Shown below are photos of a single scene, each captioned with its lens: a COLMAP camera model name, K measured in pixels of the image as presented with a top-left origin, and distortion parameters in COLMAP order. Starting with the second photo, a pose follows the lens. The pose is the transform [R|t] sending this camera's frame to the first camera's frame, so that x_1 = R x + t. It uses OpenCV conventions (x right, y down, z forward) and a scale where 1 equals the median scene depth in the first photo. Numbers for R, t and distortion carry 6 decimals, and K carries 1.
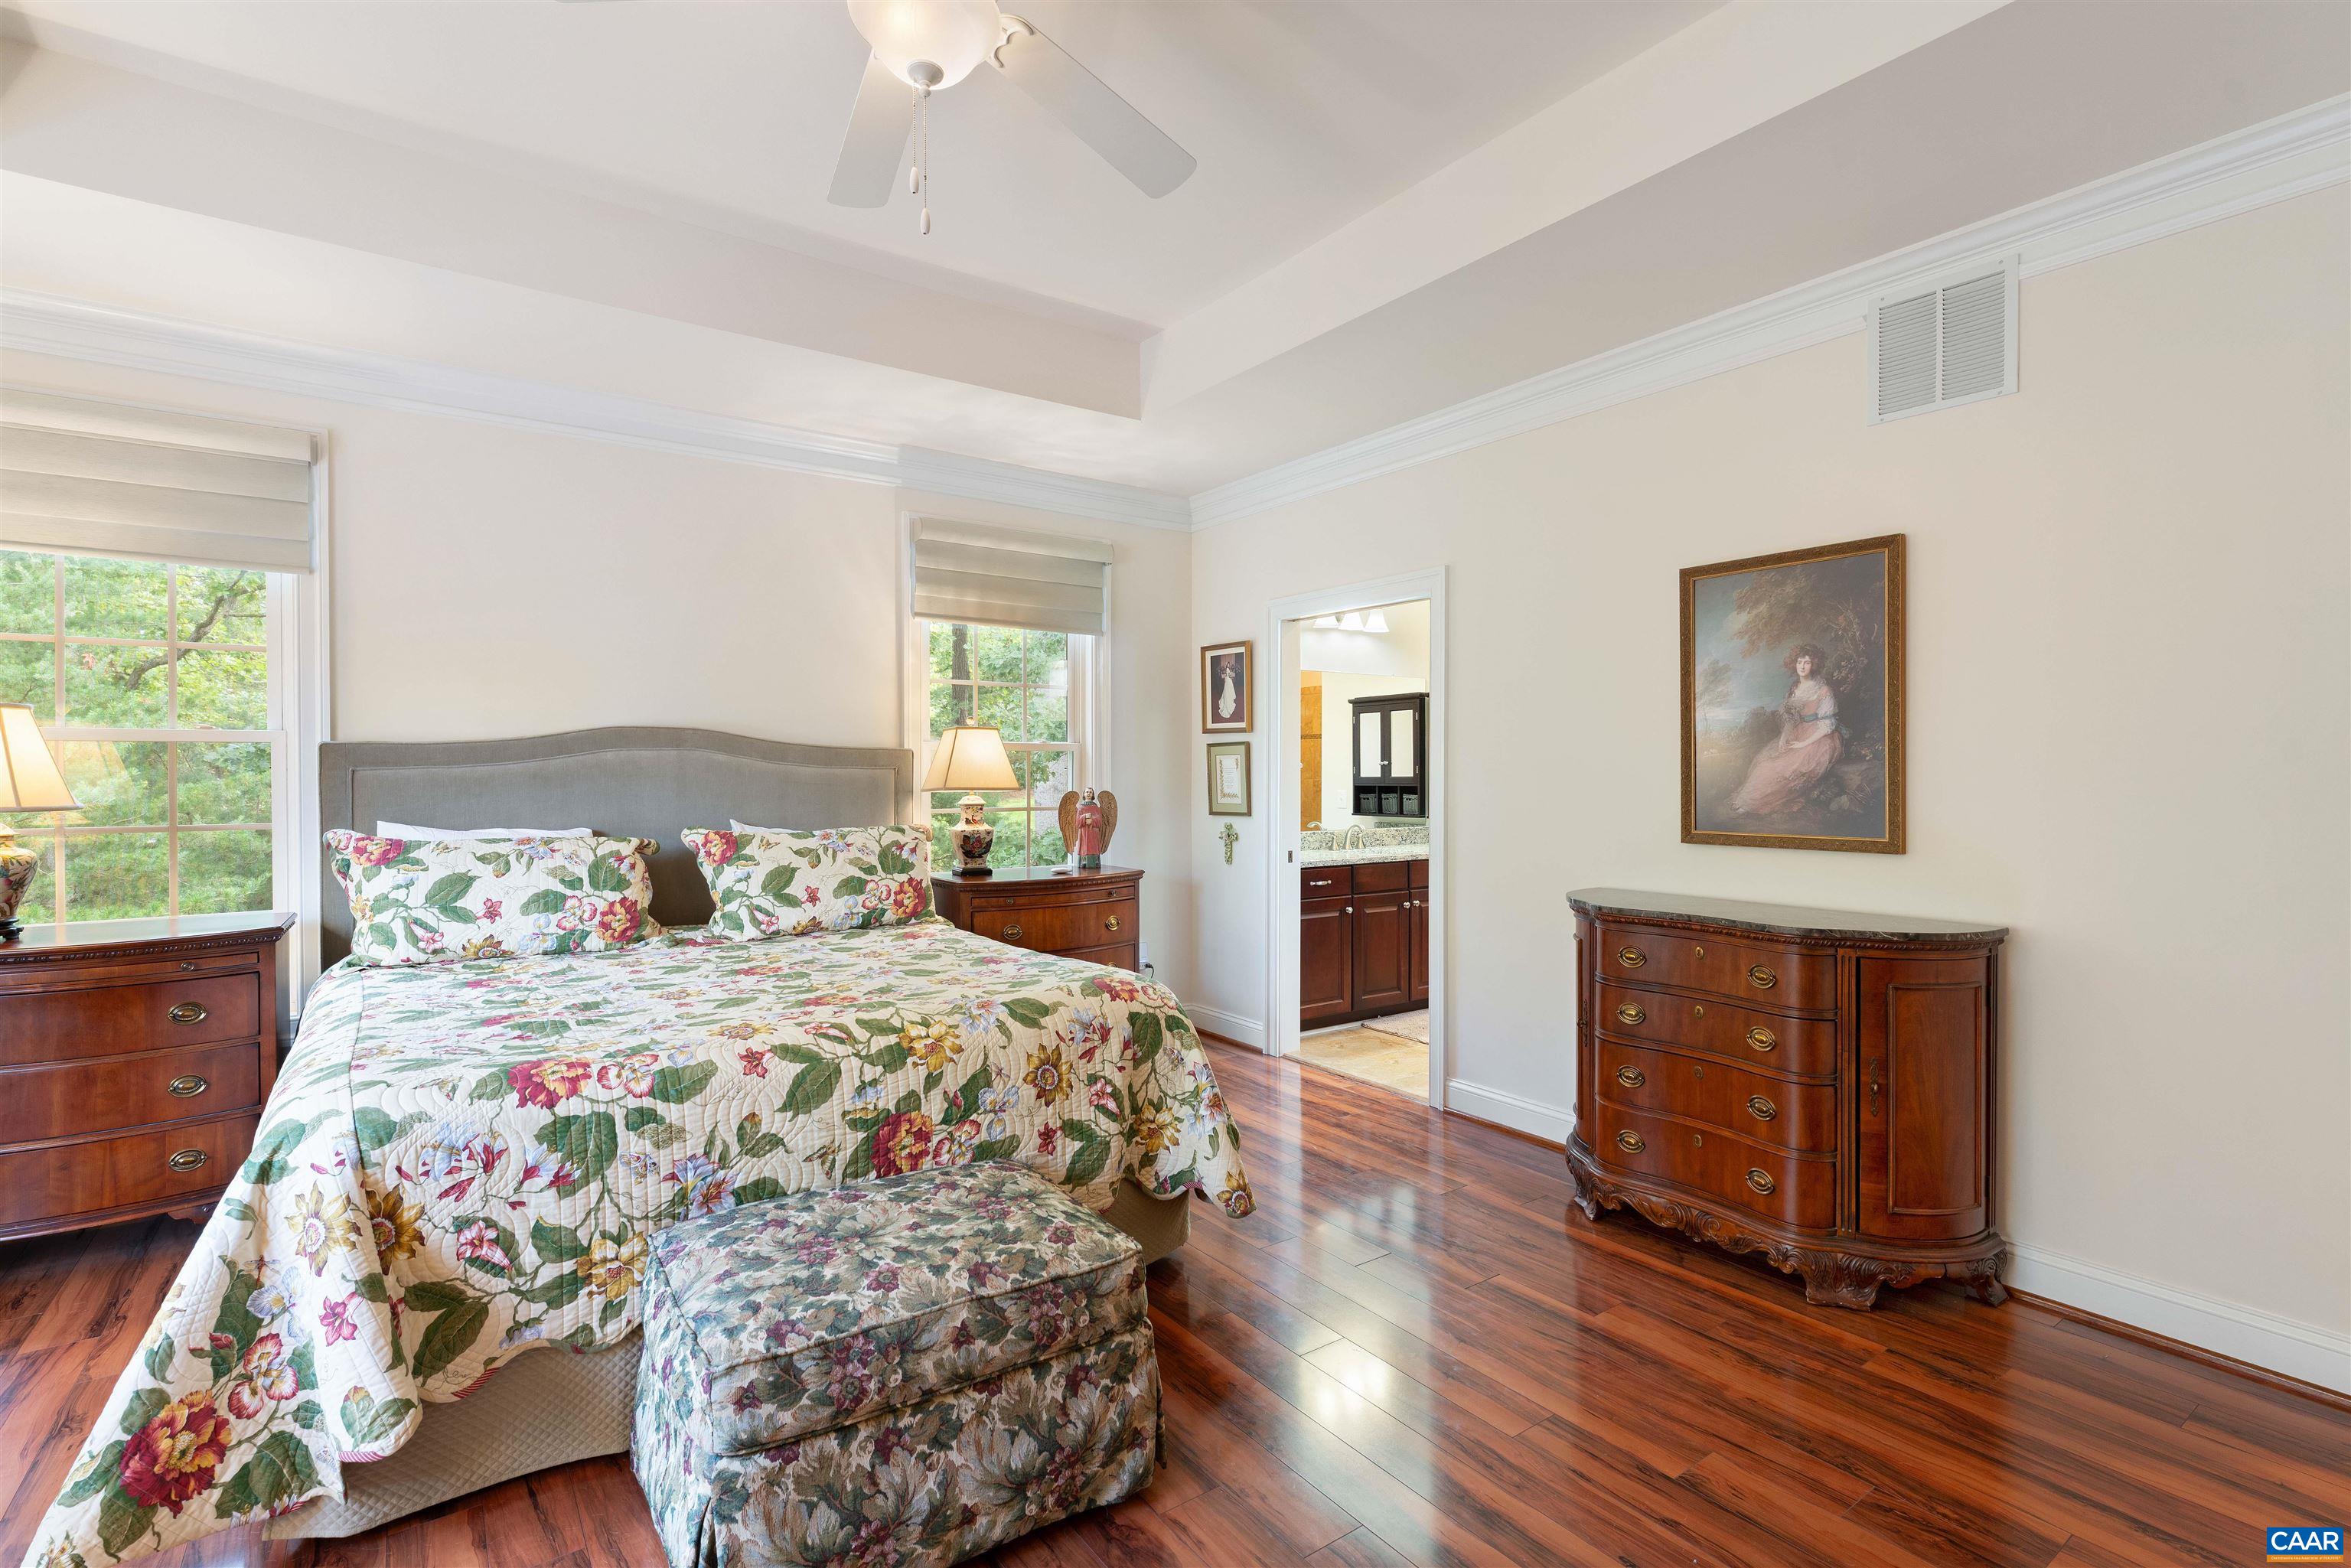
lens RADIAL K [[1068.6, 0, 1192.9], [0, 1068.6, 784.8], [0, 0, 1]] dist [-0.003777, 0.000391]
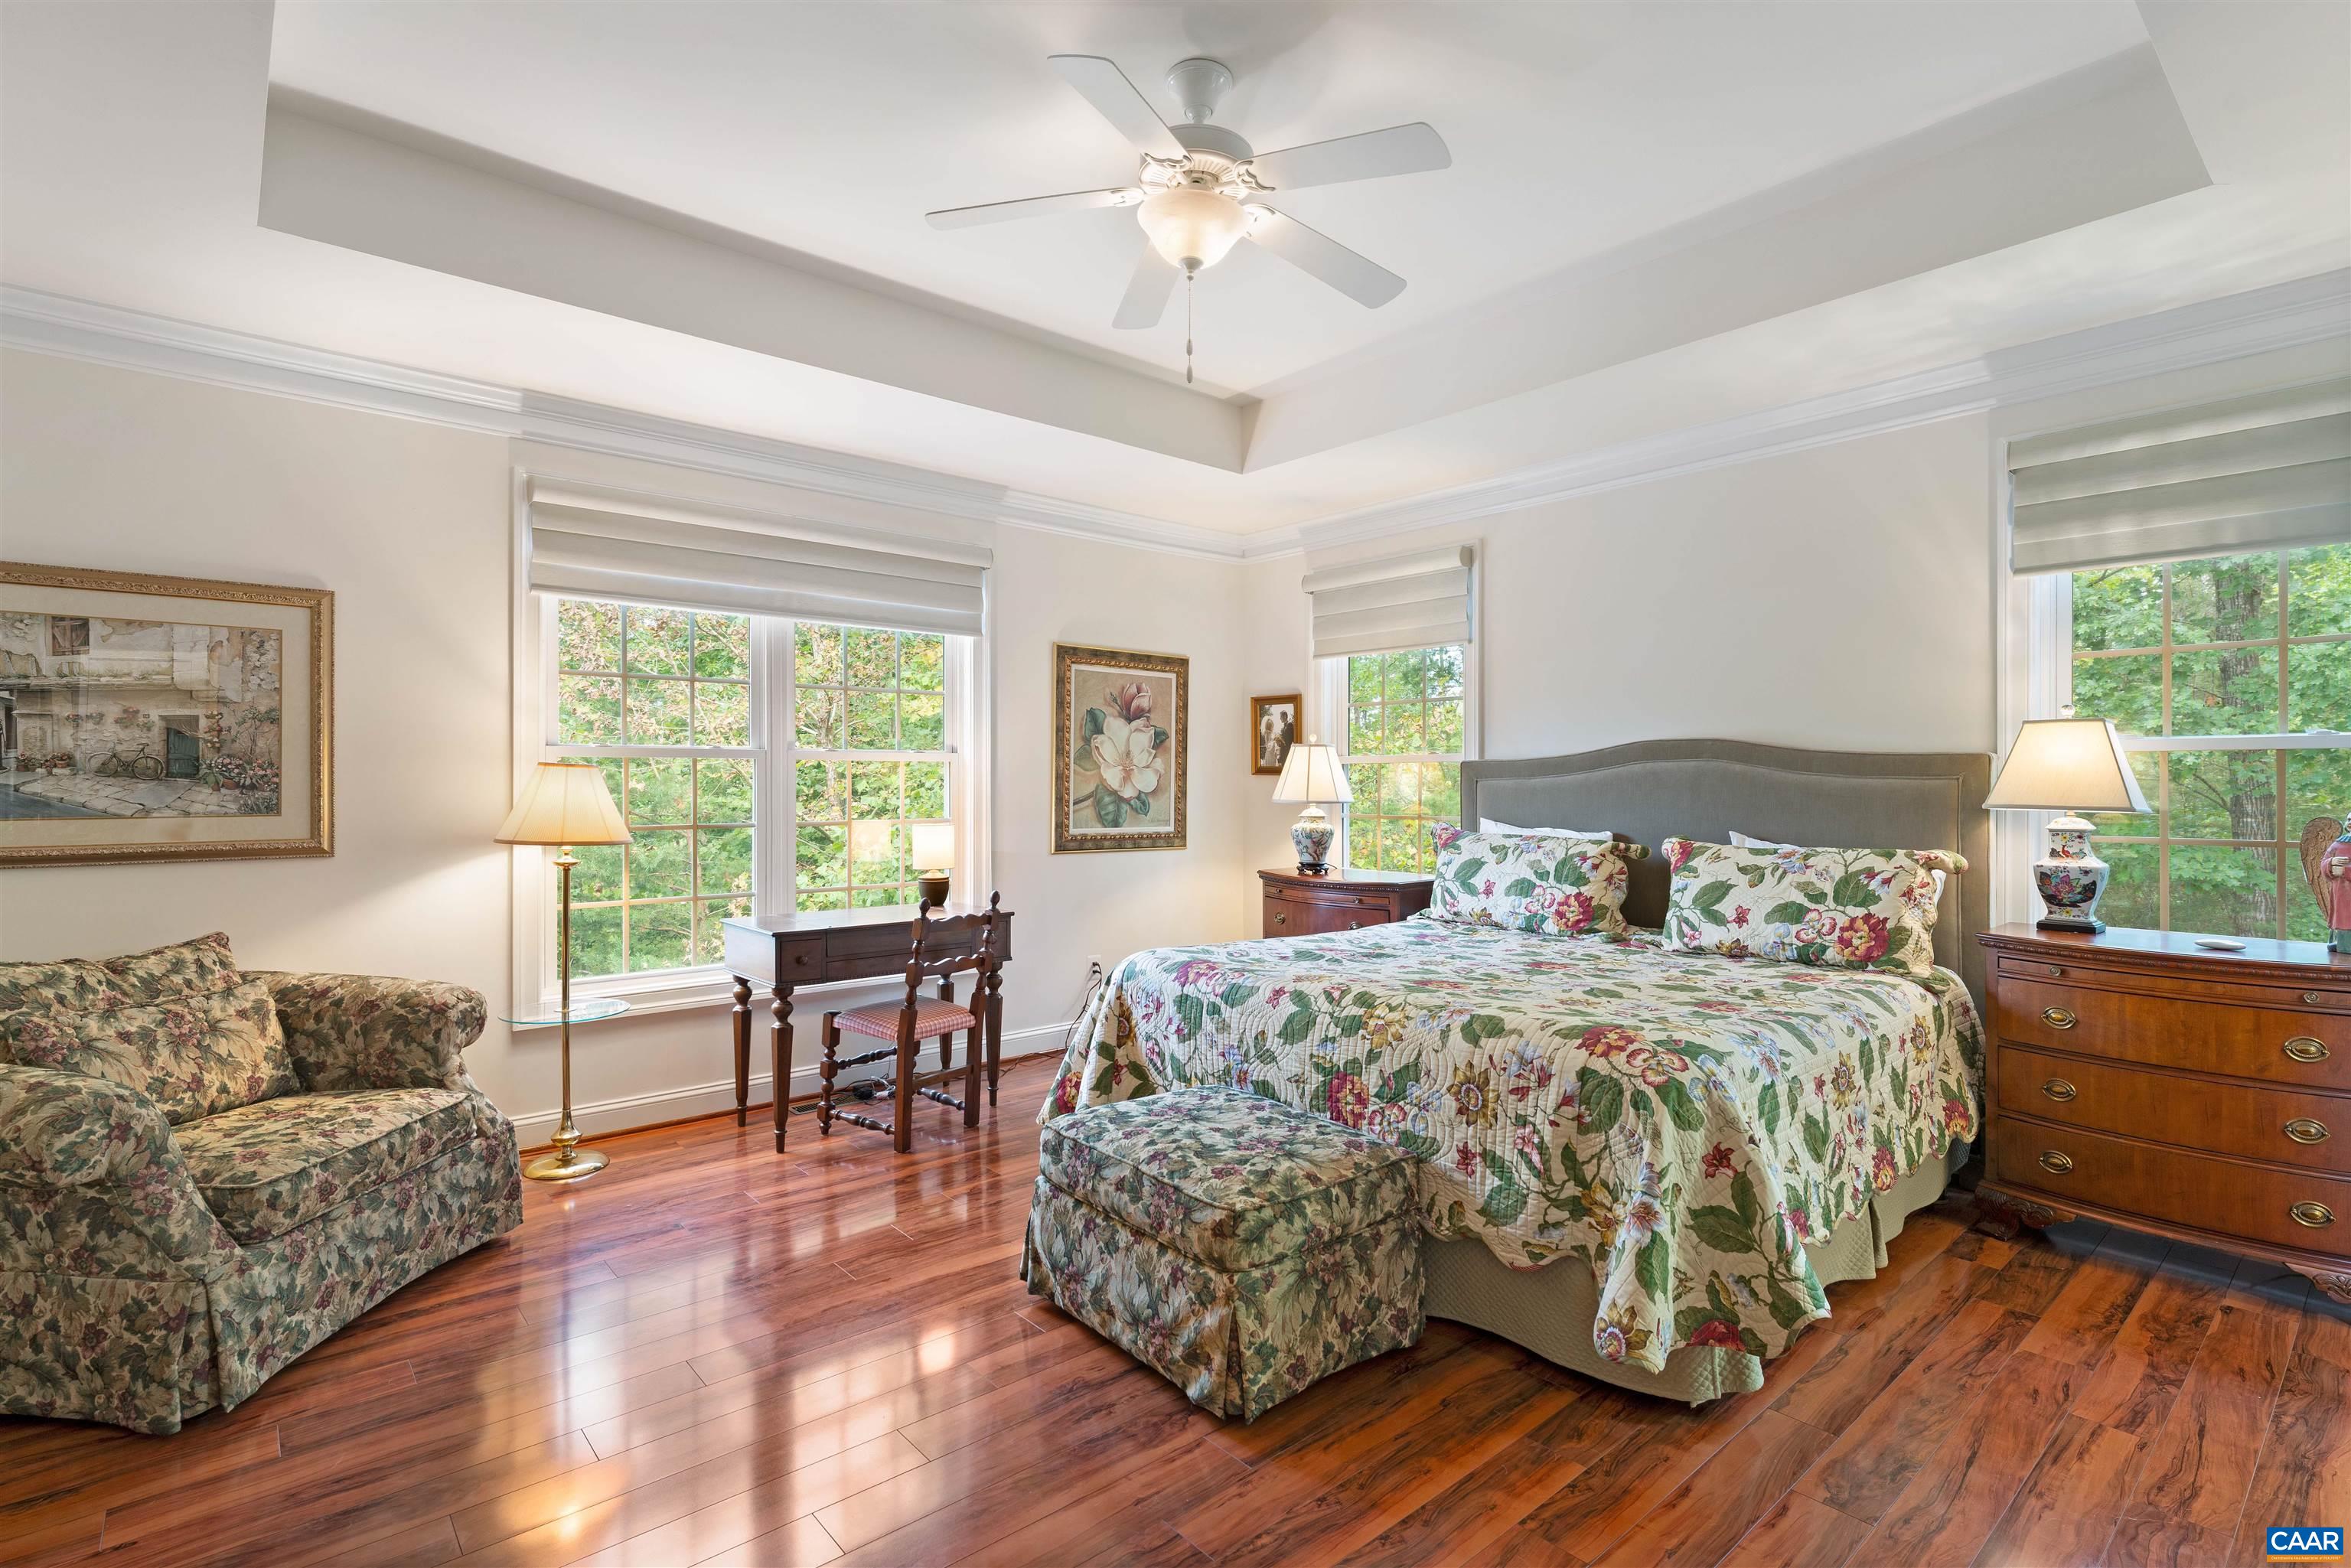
lens RADIAL K [[1153.5, 0, 1191.7], [0, 1153.5, 783.6], [0, 0, 1]] dist [-0.003904, 0.001450]
pose [[0.086769, 0.003596, -0.996222, 0.860562], [-0.013751, 0.999903, 0.002411, -0.010128], [0.996134, 0.013490, 0.086810, 0.632530]]
